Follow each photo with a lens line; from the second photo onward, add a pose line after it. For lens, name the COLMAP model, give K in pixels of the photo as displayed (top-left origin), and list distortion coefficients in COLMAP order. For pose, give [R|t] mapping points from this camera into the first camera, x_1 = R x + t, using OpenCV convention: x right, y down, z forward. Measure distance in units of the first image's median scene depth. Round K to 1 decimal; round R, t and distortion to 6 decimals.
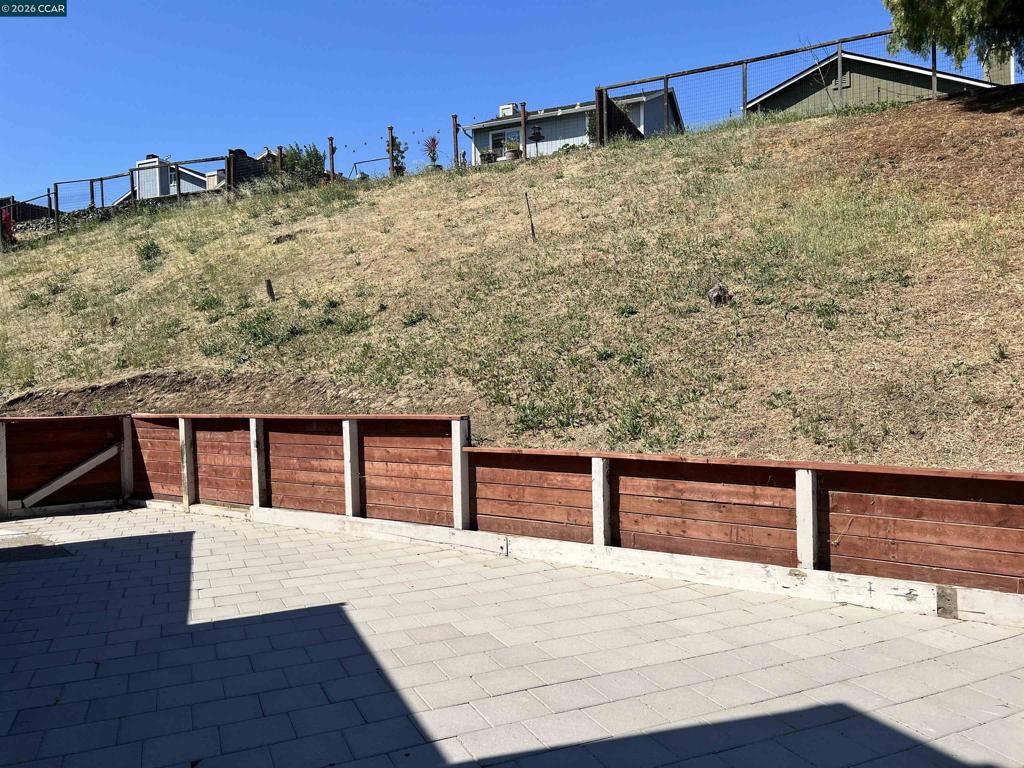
lens RADIAL K [[762.3, 0, 506.5], [0, 762.3, 381.6], [0, 0, 1]] dist [0.102086, -0.178539]
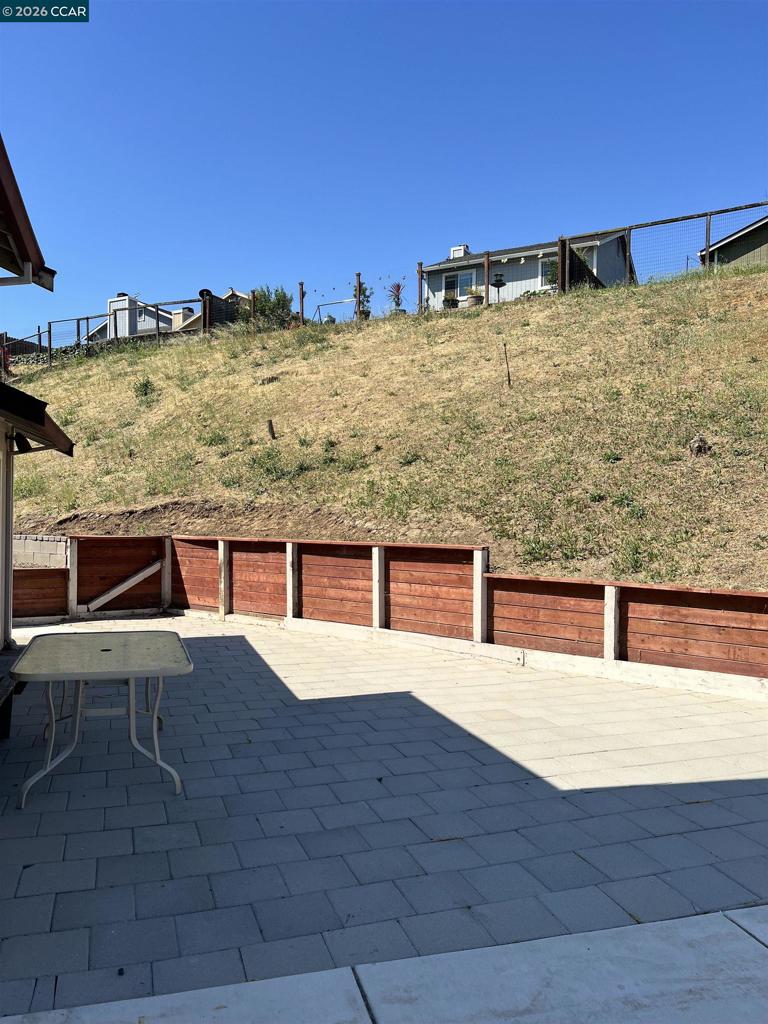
lens RADIAL K [[762.3, 0, 365.3], [0, 762.3, 515.6], [0, 0, 1]] dist [0.102086, -0.178539]
pose [[0.996269, 0.029727, -0.081020, -0.098127], [-0.029411, 0.999554, 0.005089, -0.002783], [0.081135, -0.002687, 0.996700, -0.132954]]
